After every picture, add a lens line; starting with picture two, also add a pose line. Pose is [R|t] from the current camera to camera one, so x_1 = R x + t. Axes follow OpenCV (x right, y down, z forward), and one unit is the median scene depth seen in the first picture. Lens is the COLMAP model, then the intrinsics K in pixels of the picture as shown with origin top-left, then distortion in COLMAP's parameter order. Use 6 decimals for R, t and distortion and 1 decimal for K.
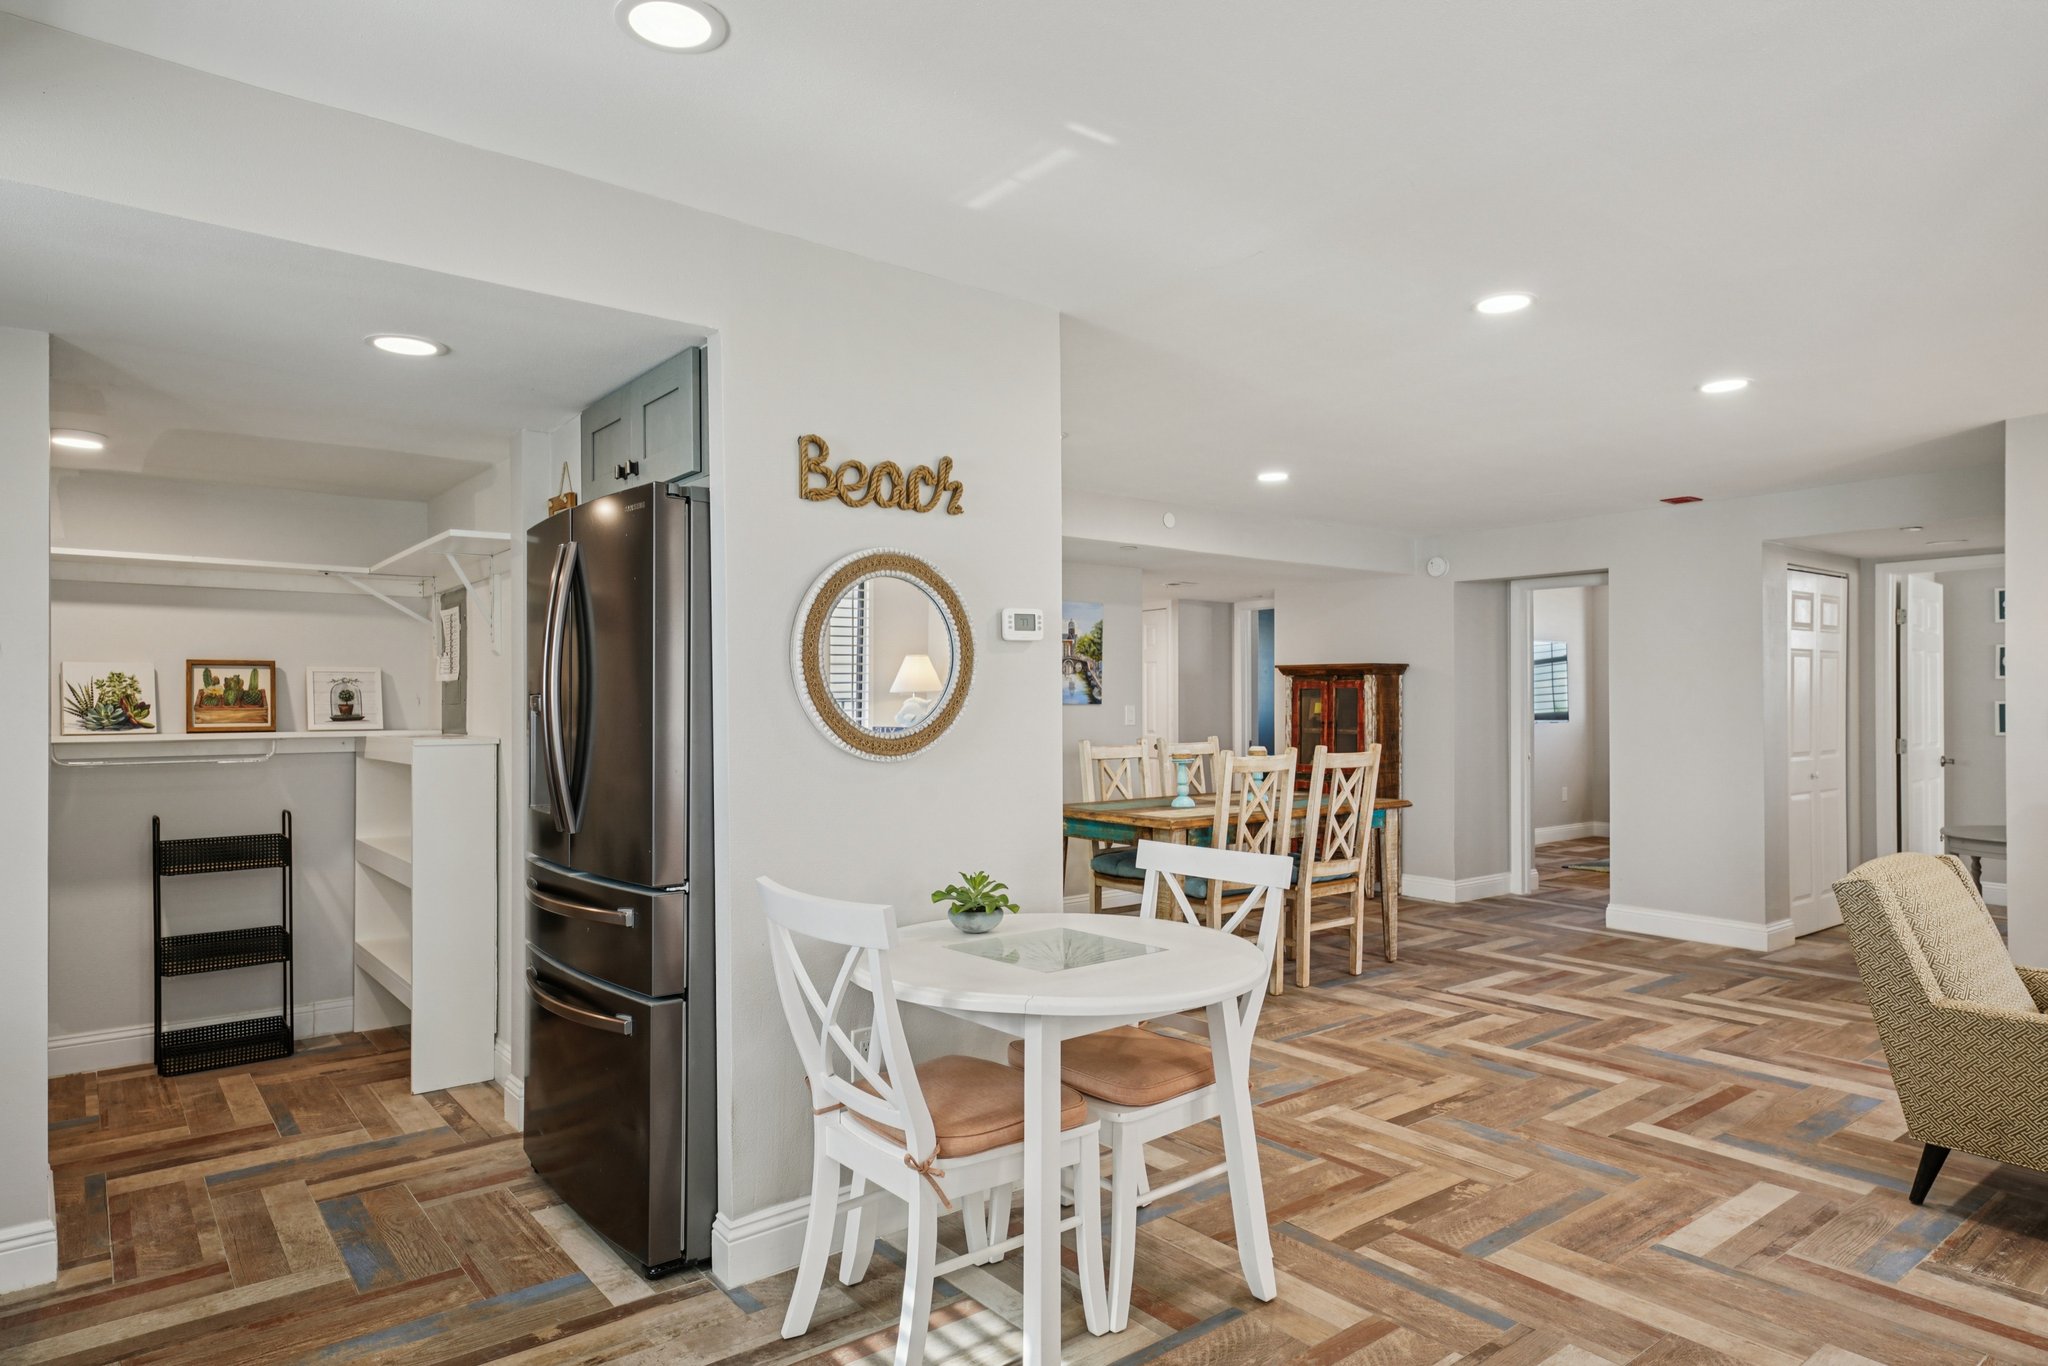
lens RADIAL K [[1204.7, 0, 1032.5], [0, 1204.7, 699.8], [0, 0, 1]] dist [0.020224, 0.002596]
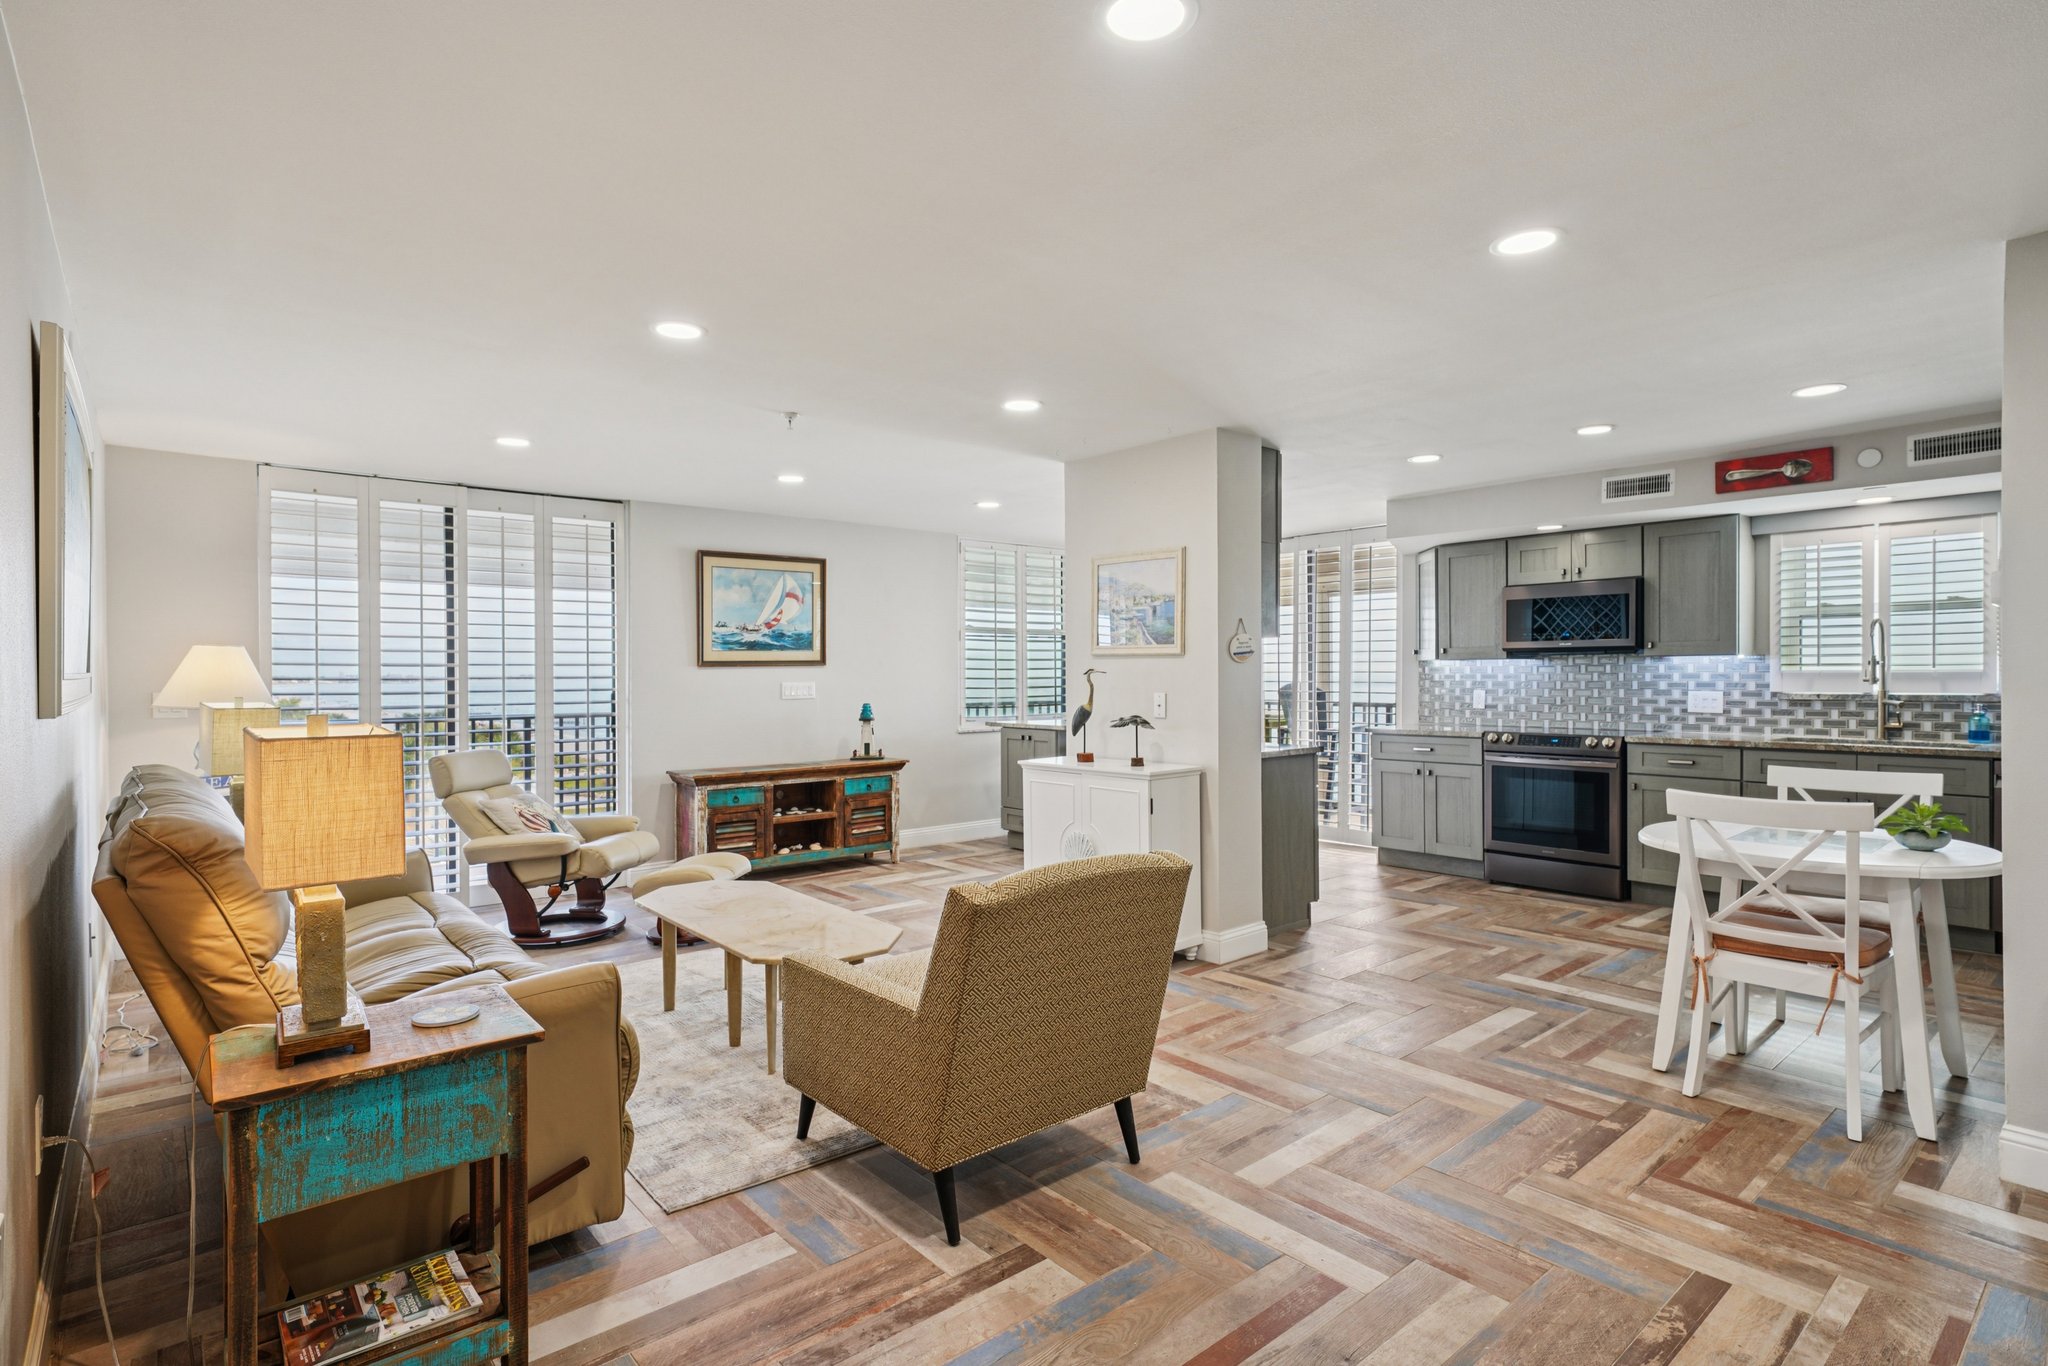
lens RADIAL K [[1011.3, 0, 1015.1], [0, 1011.3, 684.1], [0, 0, 1]] dist [-0.008751, 0.003749]
pose [[-0.999831, 0.011537, -0.014326, 0.583778], [0.011507, 0.999931, 0.002184, 0.003417], [0.014350, 0.002019, -0.999895, 1.301583]]
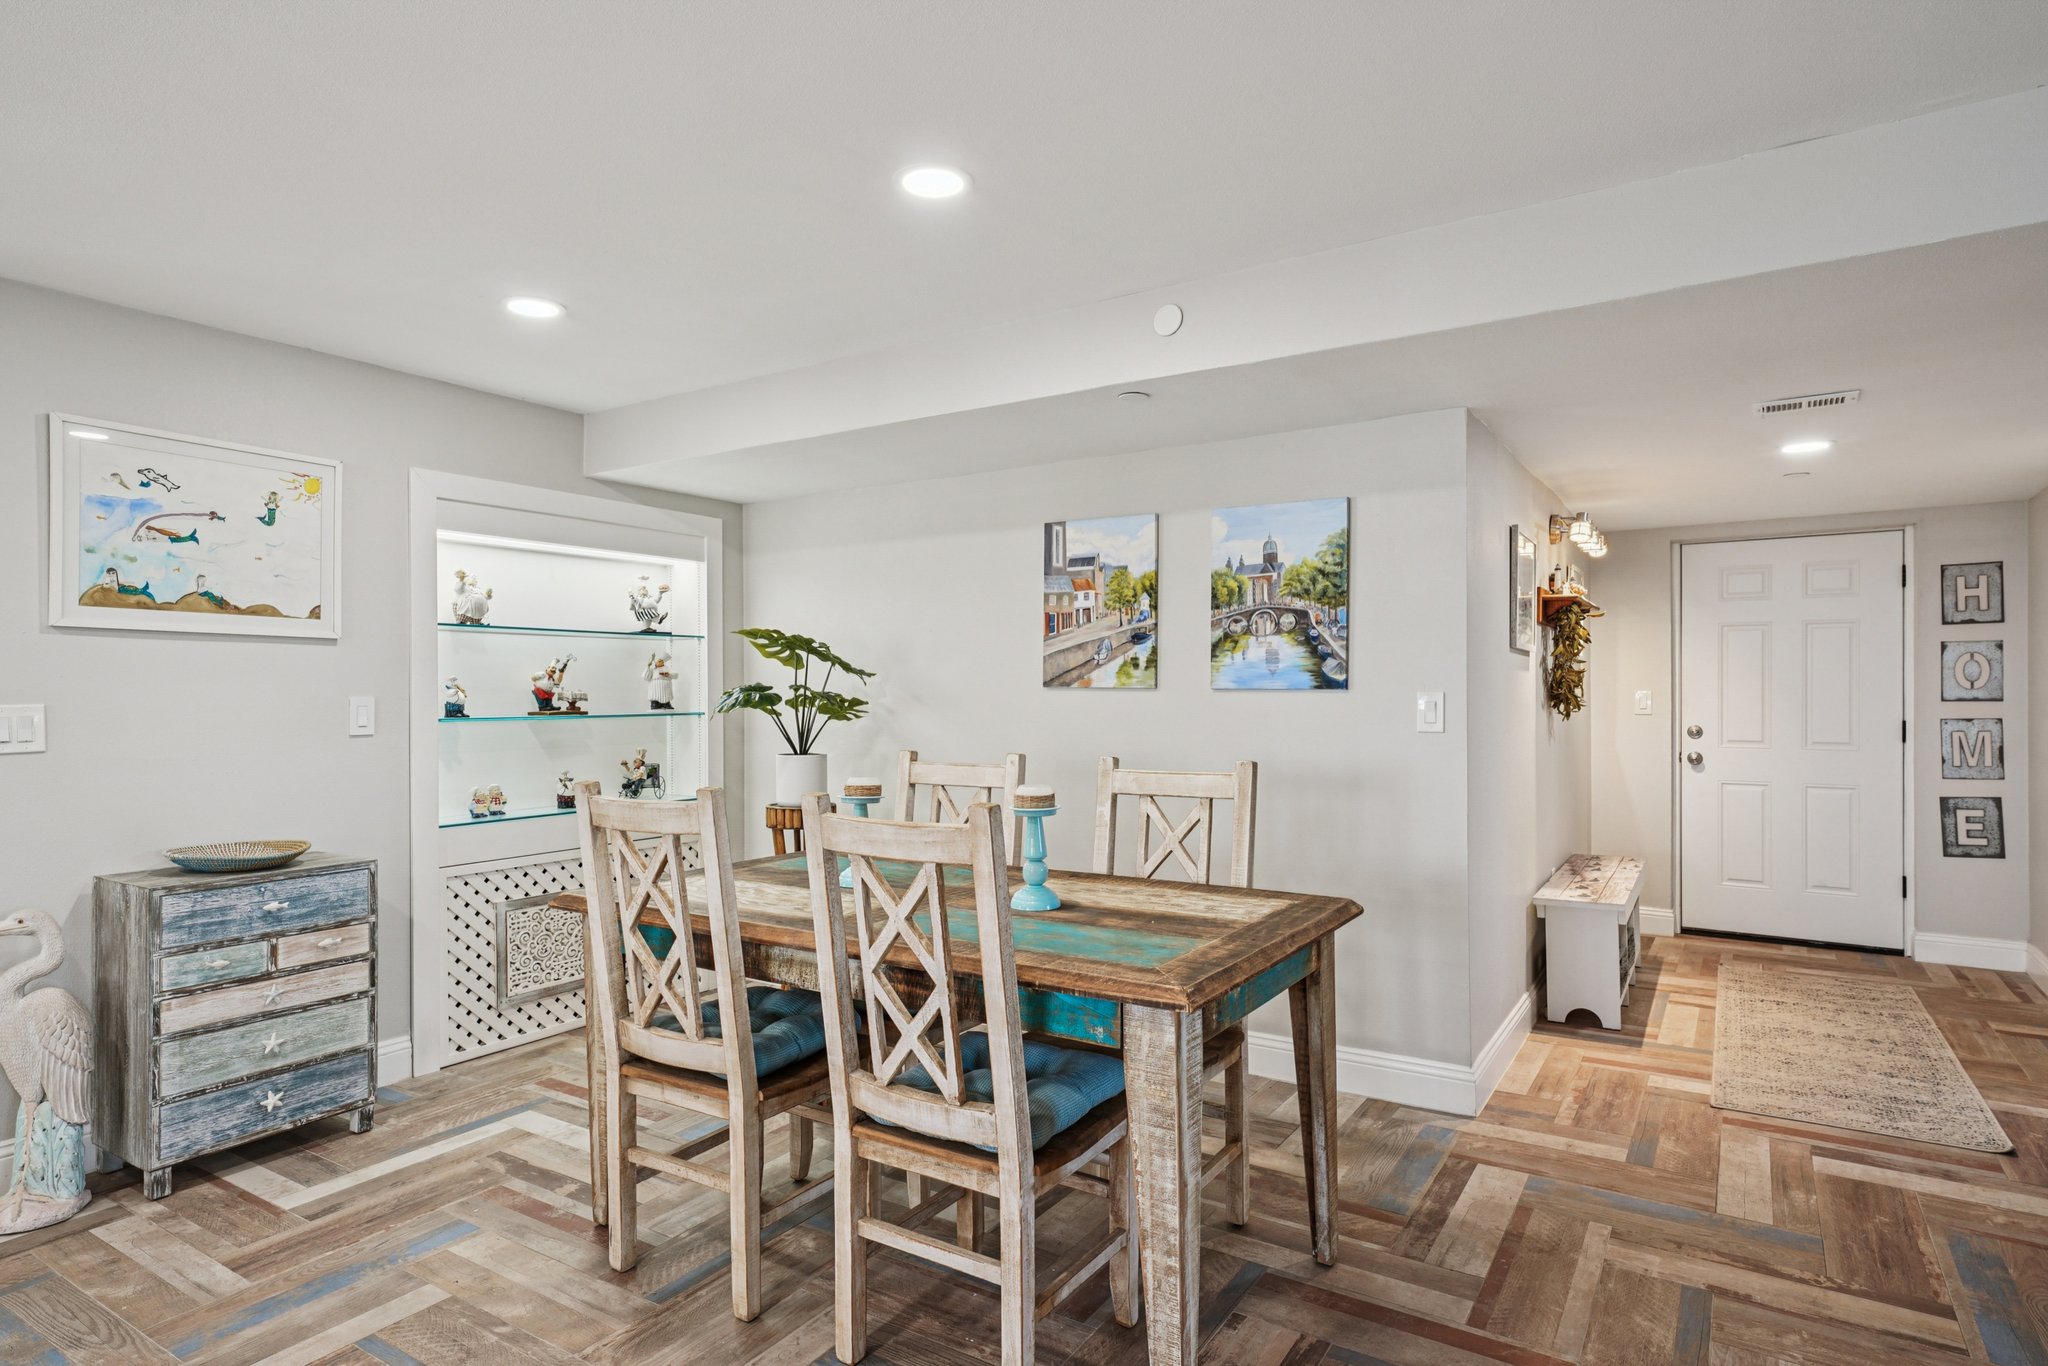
lens RADIAL K [[1093.6, 0, 1019.5], [0, 1093.6, 692.7], [0, 0, 1]] dist [0.009685, 0.000774]
pose [[0.303971, 0.004970, -0.952668, 0.752812], [0.005597, 0.999960, 0.007003, 0.001429], [0.952665, -0.007460, 0.303931, 1.163450]]
